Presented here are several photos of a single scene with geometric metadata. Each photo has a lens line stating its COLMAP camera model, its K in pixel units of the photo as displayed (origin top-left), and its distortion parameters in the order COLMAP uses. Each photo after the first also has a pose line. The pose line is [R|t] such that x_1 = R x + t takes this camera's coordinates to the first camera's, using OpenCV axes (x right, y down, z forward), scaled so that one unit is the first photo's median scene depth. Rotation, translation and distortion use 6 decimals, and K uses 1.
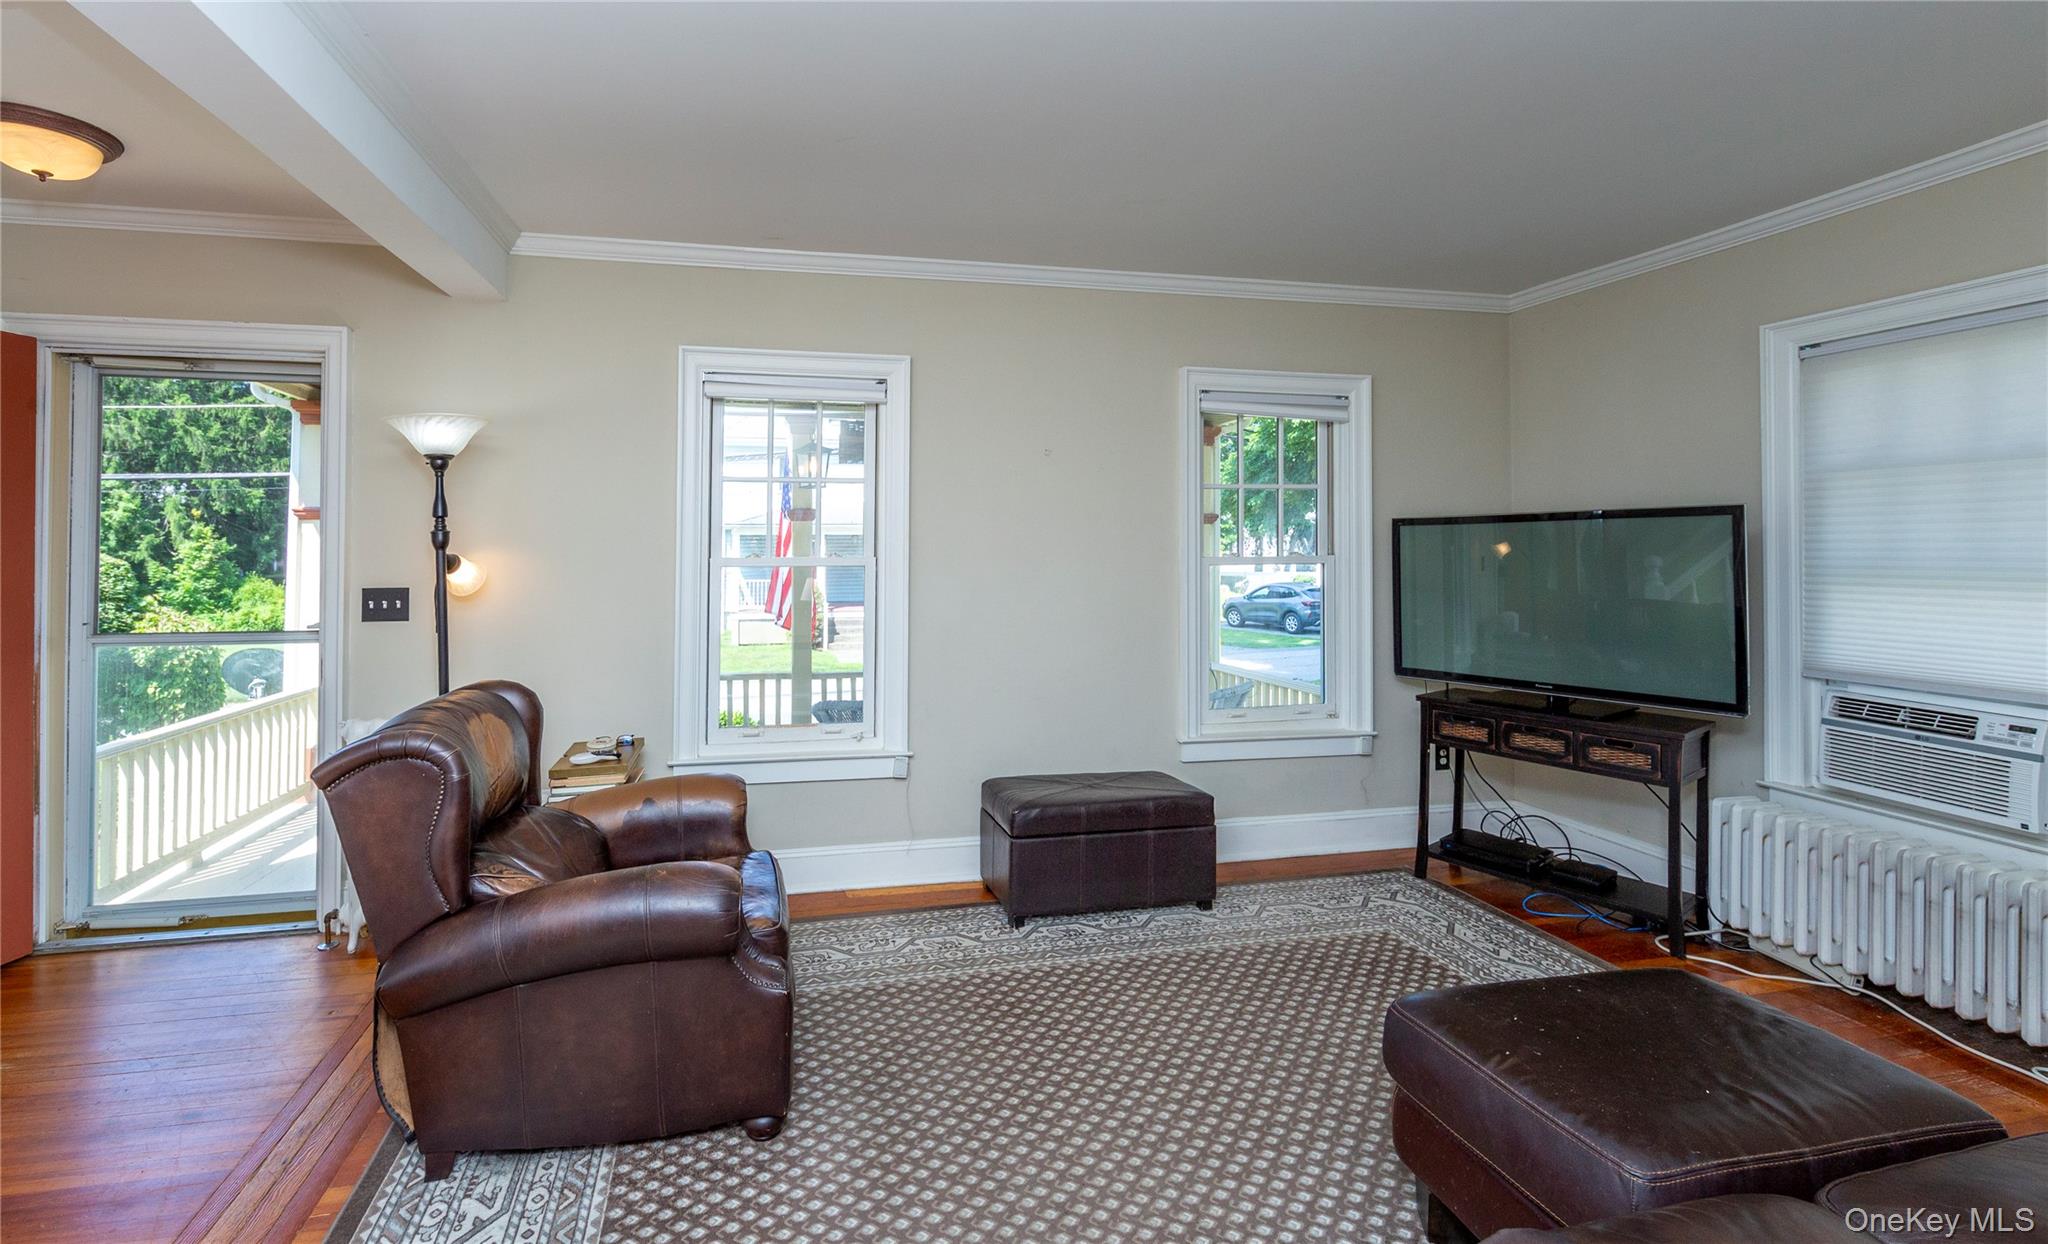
lens RADIAL K [[834.7, 0, 919.8], [0, 834.7, 545.4], [0, 0, 1]] dist [-0.003299, 0.000523]
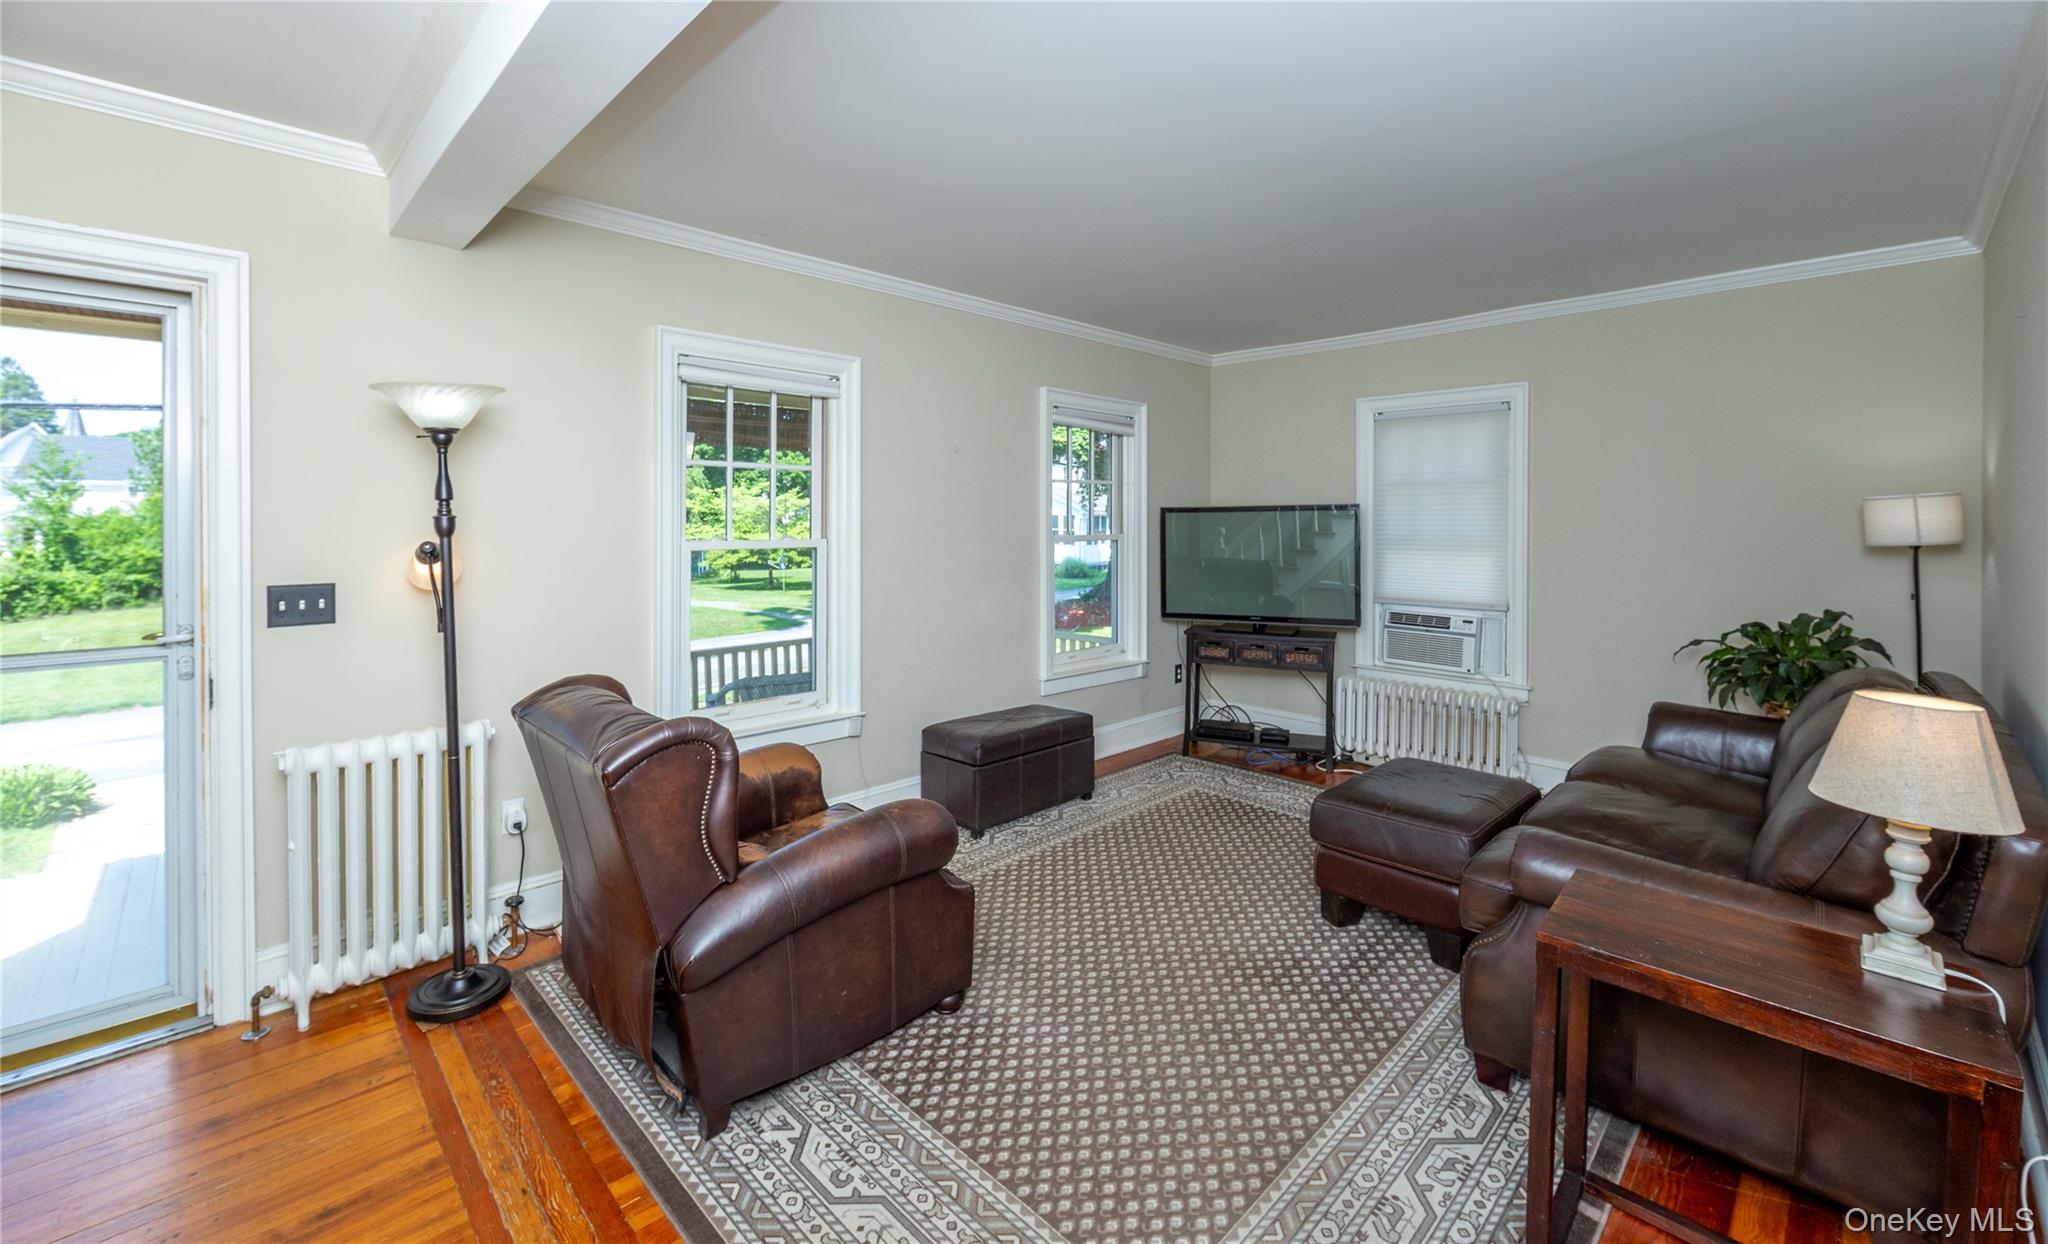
lens RADIAL K [[834.7, 0, 998.5], [0, 834.7, 532.1], [0, 0, 1]] dist [-0.003299, 0.000523]
pose [[0.840967, -0.005972, 0.541053, -0.510246], [-0.004006, 0.999843, 0.017263, -0.016077], [-0.541071, -0.016685, 0.840811, -0.045457]]
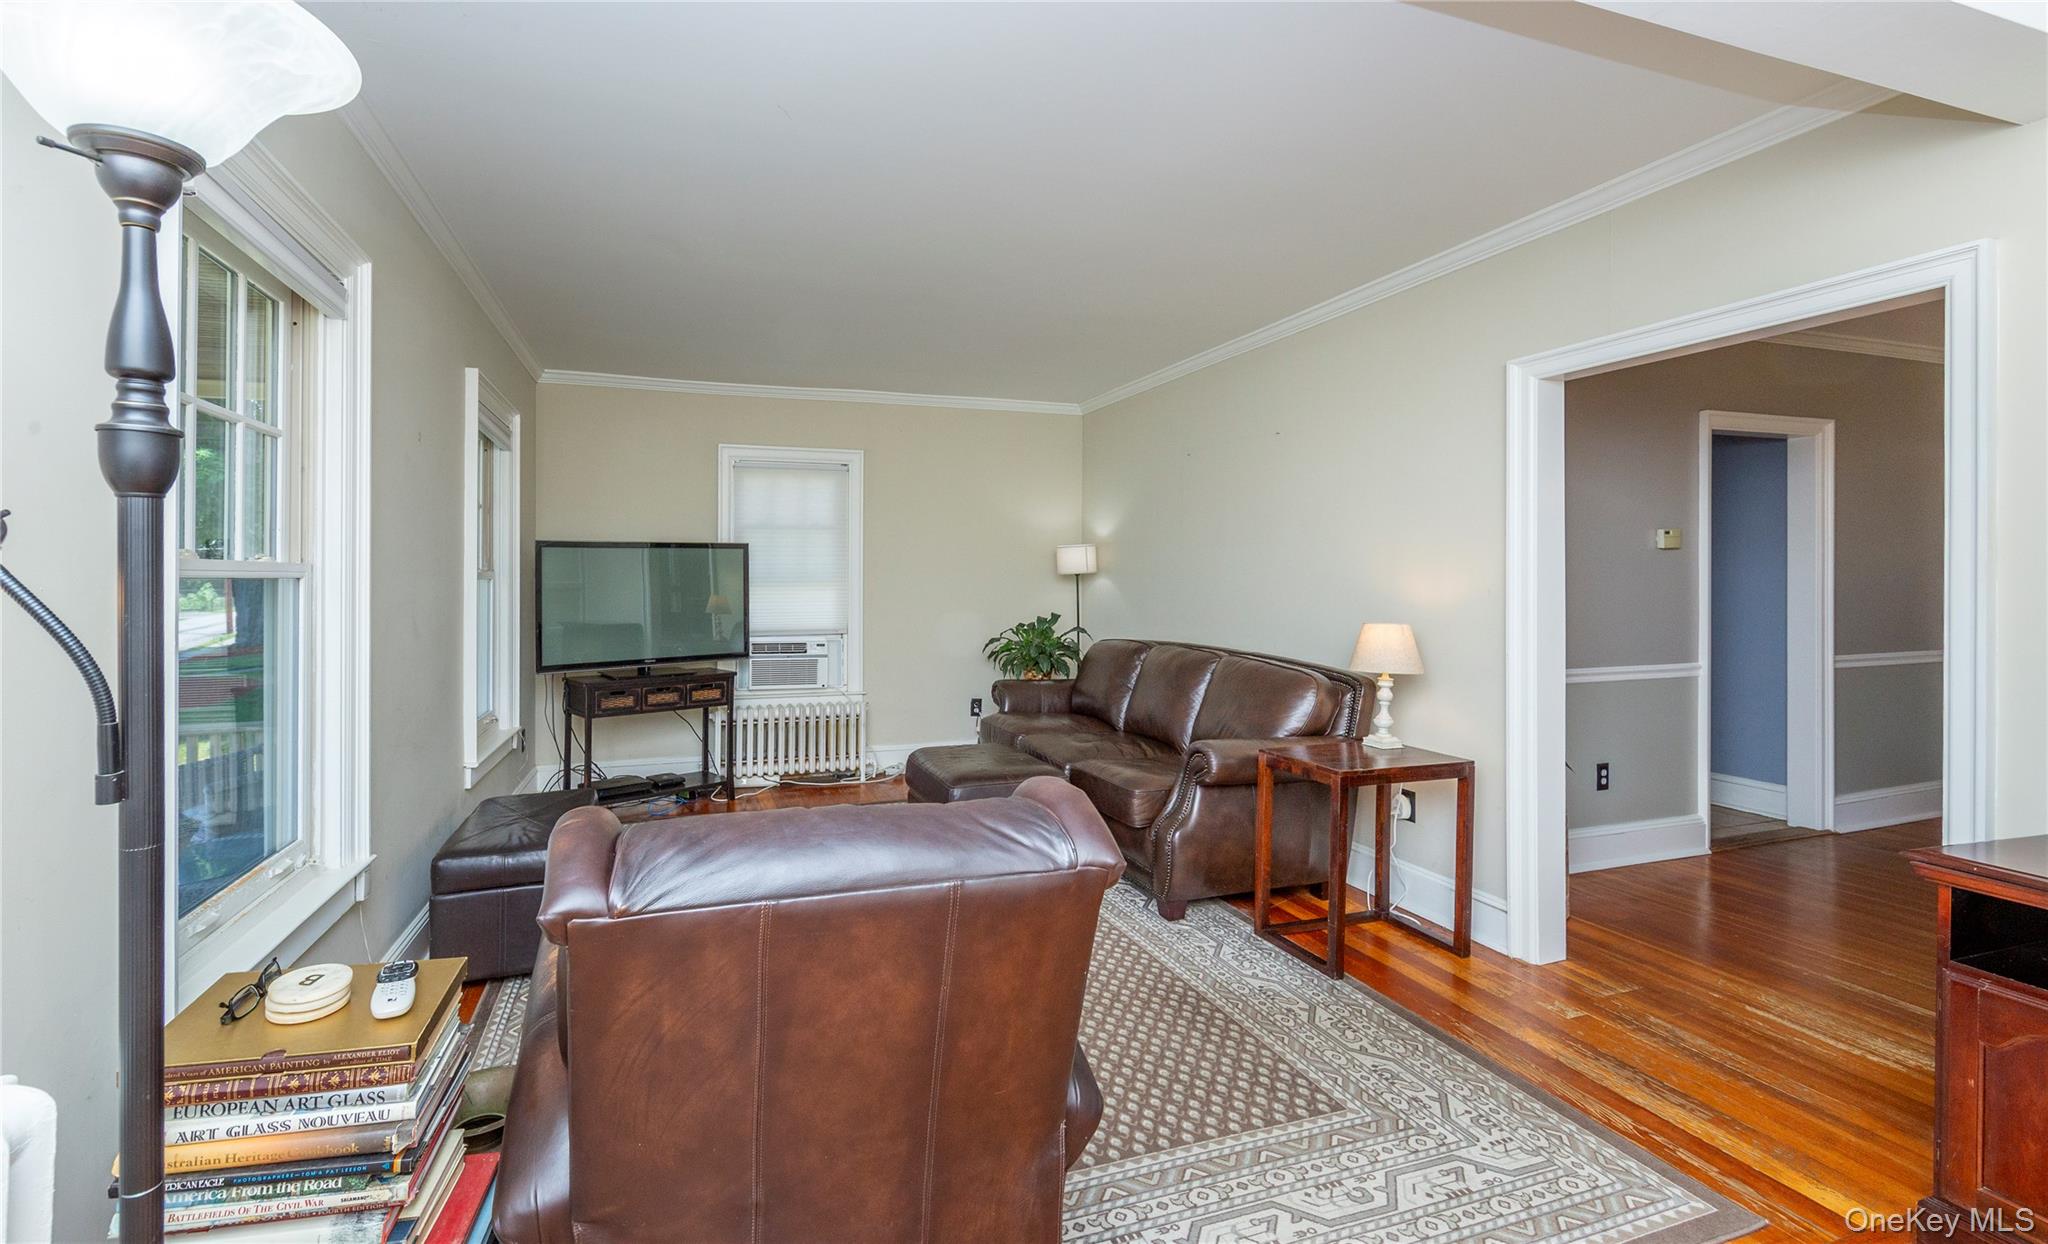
lens RADIAL K [[834.7, 0, 937.9], [0, 834.7, 594.2], [0, 0, 1]] dist [-0.003299, 0.000523]
pose [[-0.100636, -0.016921, 0.994779, -0.784803], [-0.004702, 0.999852, 0.016532, 0.027483], [-0.994912, -0.003014, -0.100701, 0.674587]]
